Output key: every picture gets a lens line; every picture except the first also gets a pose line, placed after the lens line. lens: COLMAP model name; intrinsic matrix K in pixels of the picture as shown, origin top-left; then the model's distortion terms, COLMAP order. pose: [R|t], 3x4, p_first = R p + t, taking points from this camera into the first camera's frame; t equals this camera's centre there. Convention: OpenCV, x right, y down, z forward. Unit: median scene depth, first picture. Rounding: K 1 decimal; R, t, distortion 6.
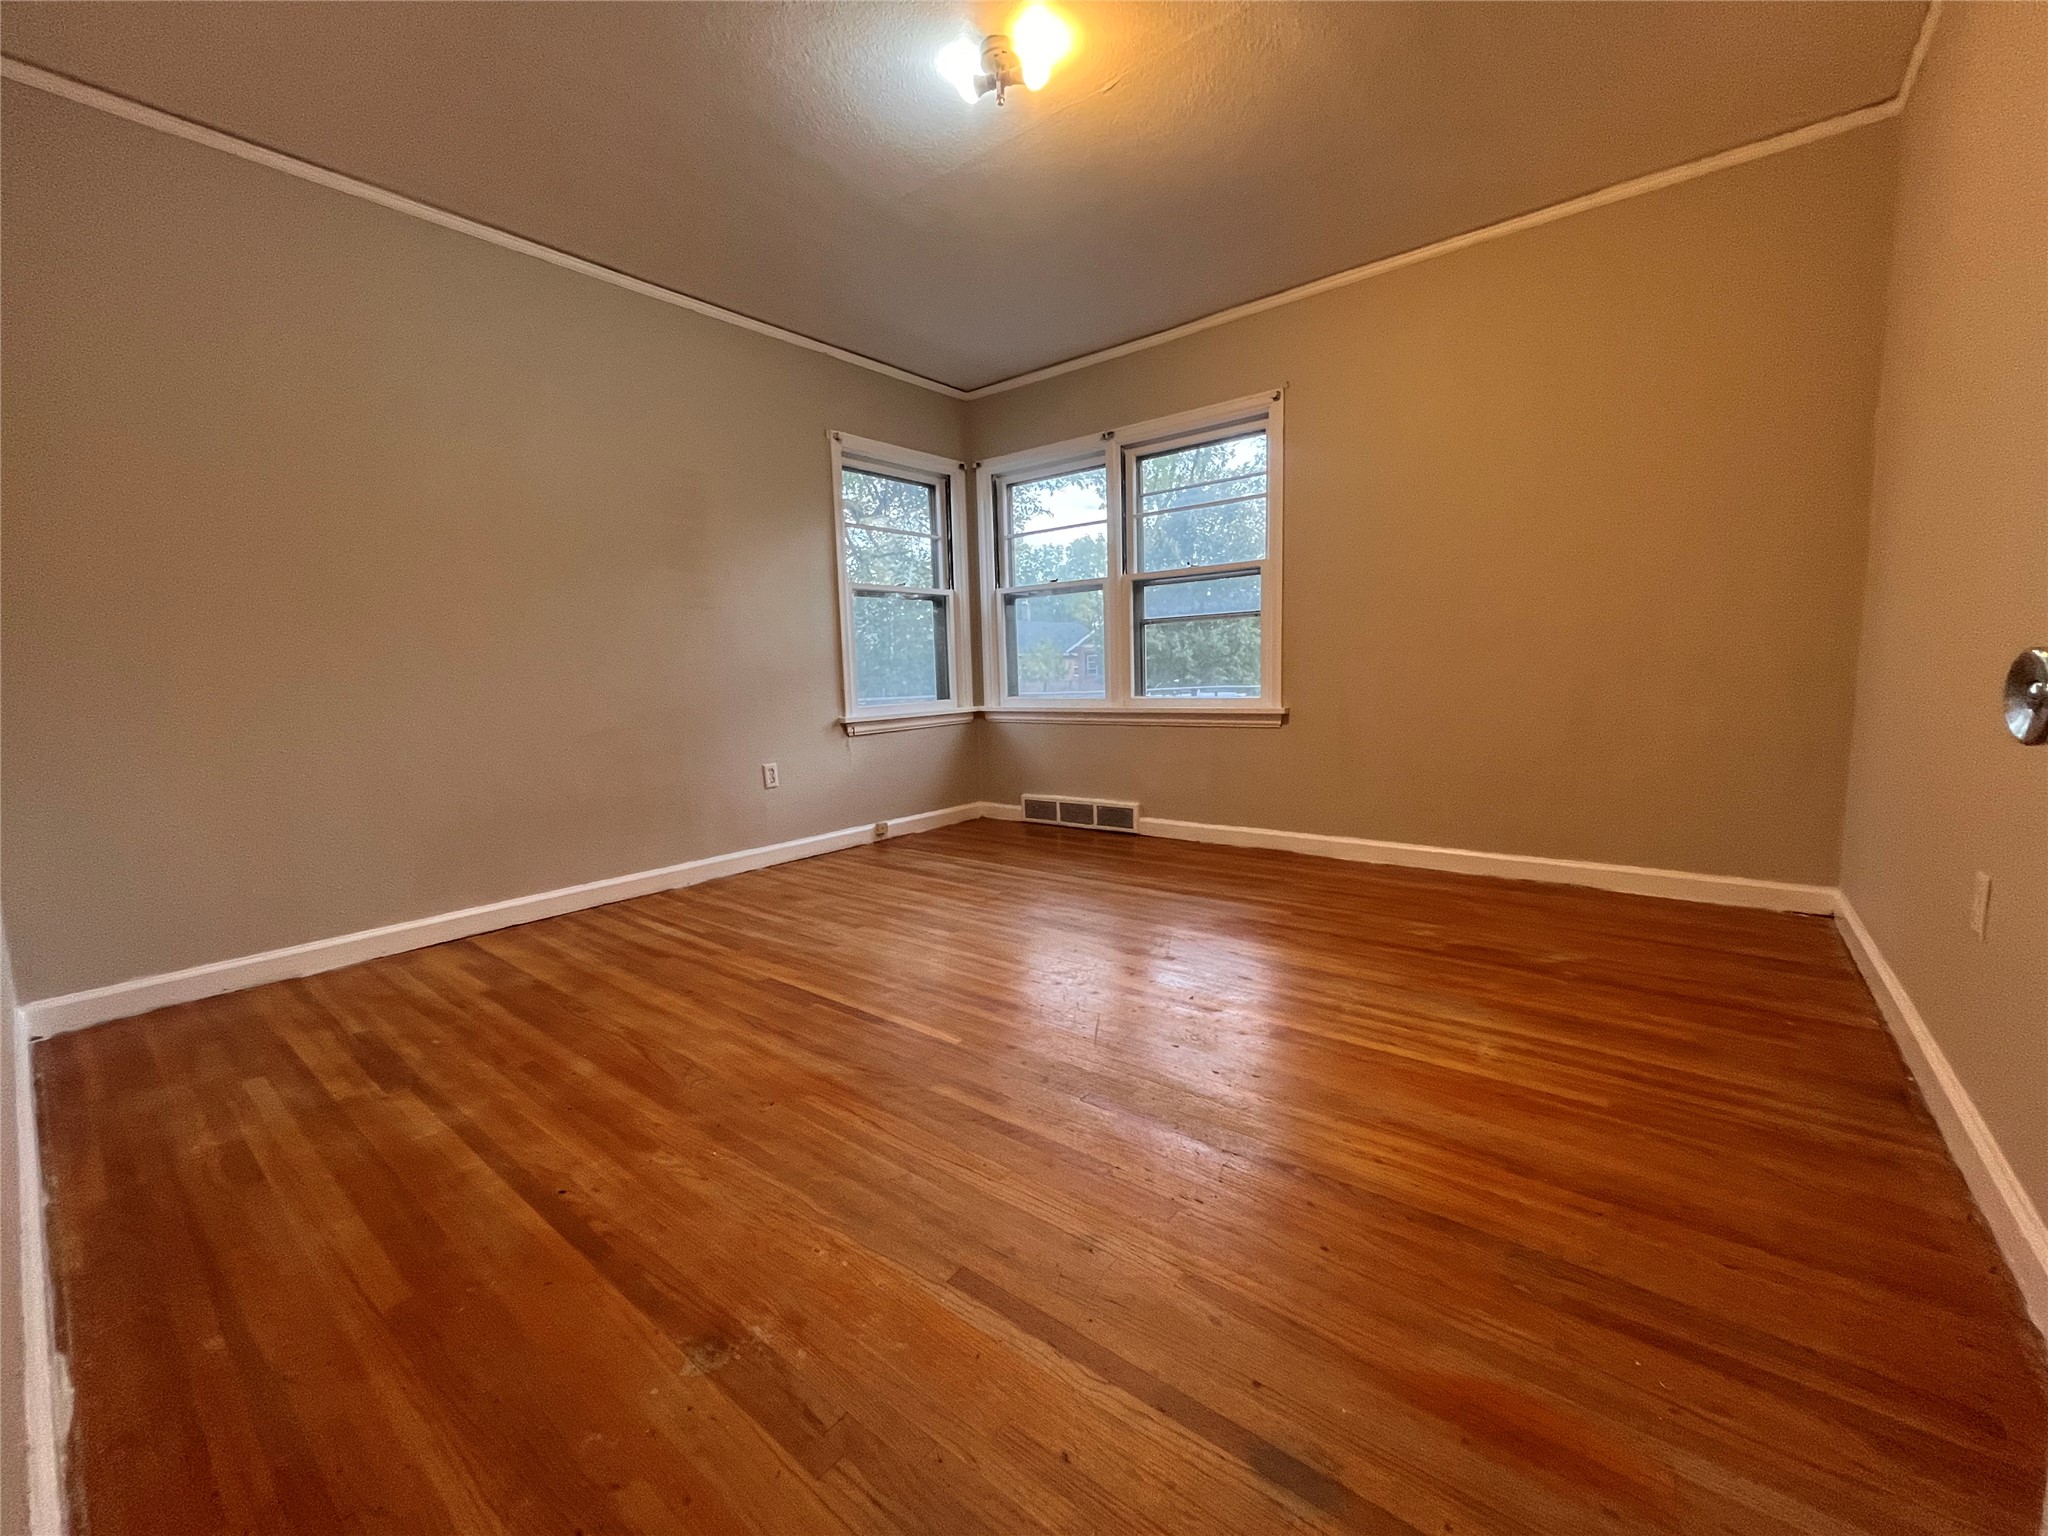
lens RADIAL K [[817.2, 0, 1018.9], [0, 817.2, 762.8], [0, 0, 1]] dist [-0.000102, 0.000005]
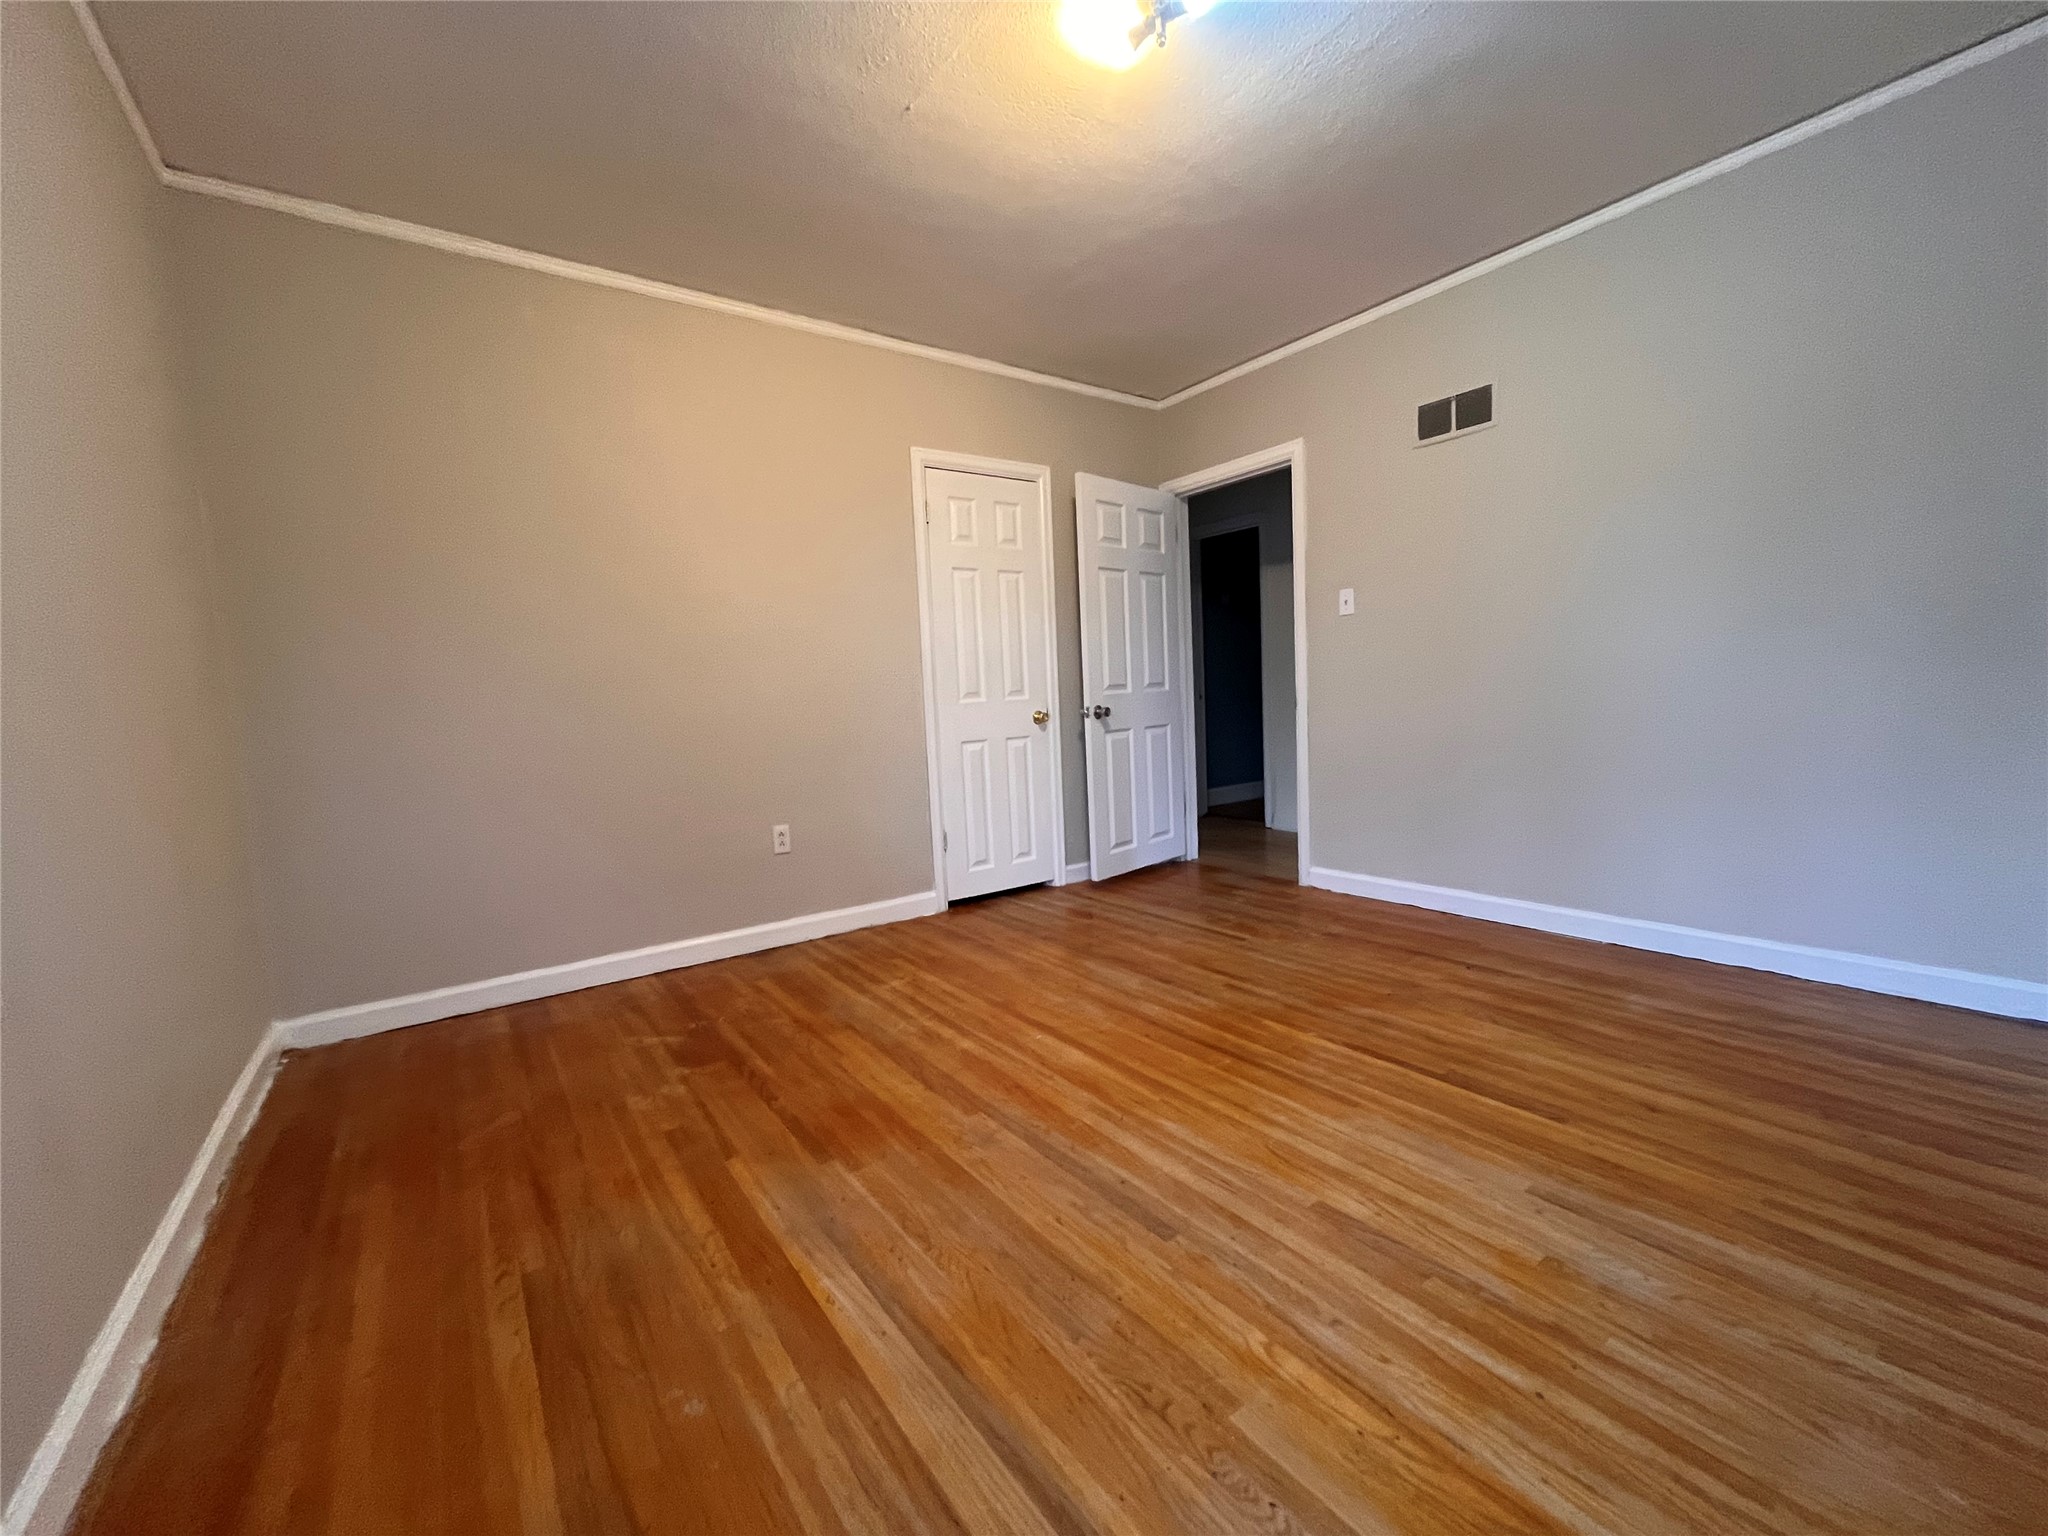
lens RADIAL K [[817.2, 0, 1018.9], [0, 817.2, 762.8], [0, 0, 1]] dist [-0.000102, 0.000005]
pose [[-0.961938, 0.054513, 0.267775, -0.056944], [0.105014, 0.978399, 0.178065, -0.224988], [-0.252284, 0.199408, -0.946884, 1.767043]]
